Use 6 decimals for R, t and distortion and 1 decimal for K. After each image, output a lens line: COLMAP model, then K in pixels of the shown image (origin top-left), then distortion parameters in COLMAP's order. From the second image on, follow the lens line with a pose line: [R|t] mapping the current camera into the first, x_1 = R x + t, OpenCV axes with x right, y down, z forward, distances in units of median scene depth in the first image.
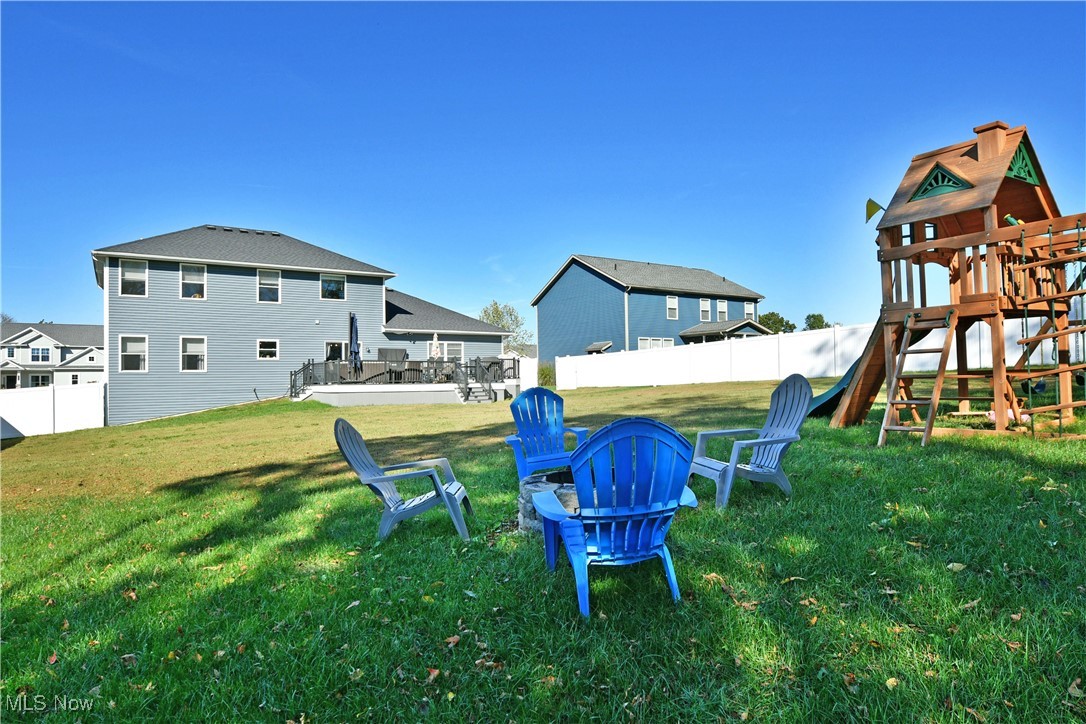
lens RADIAL K [[692.4, 0, 542.8], [0, 692.4, 361.1], [0, 0, 1]] dist [-0.007096, -0.007772]
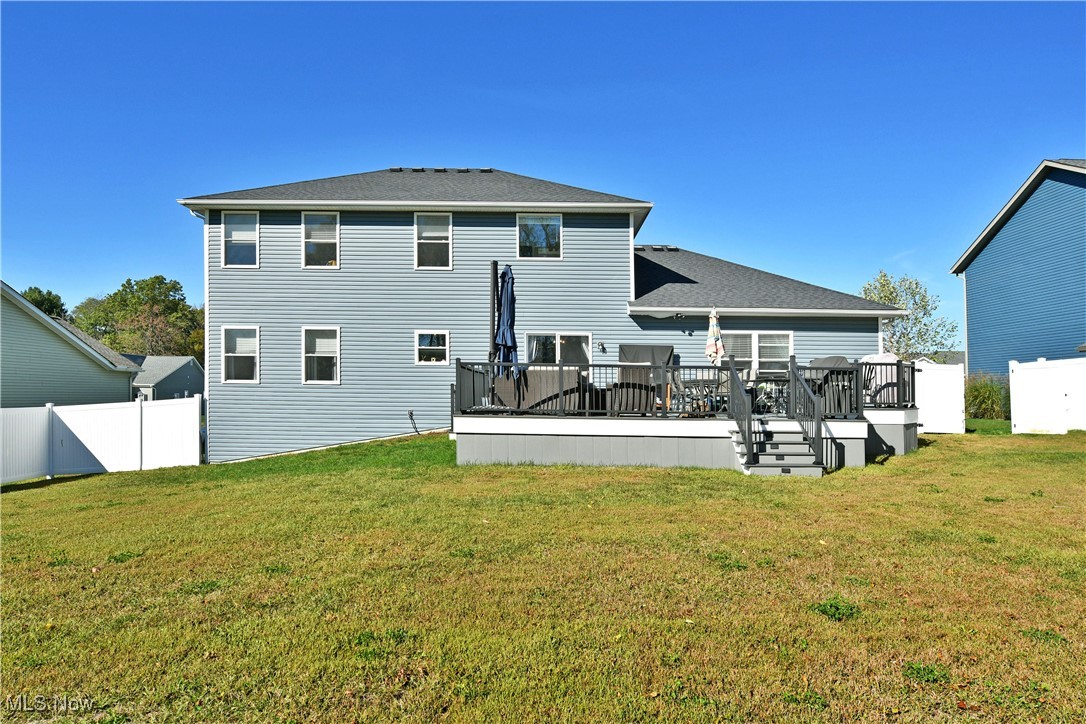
lens RADIAL K [[692.4, 0, 546.6], [0, 692.4, 364.0], [0, 0, 1]] dist [-0.007096, -0.007772]
pose [[0.848657, -0.001428, -0.528941, -0.000491], [-0.006331, 0.999897, -0.012857, 0.004231], [0.528905, 0.014260, 0.848561, 0.550924]]
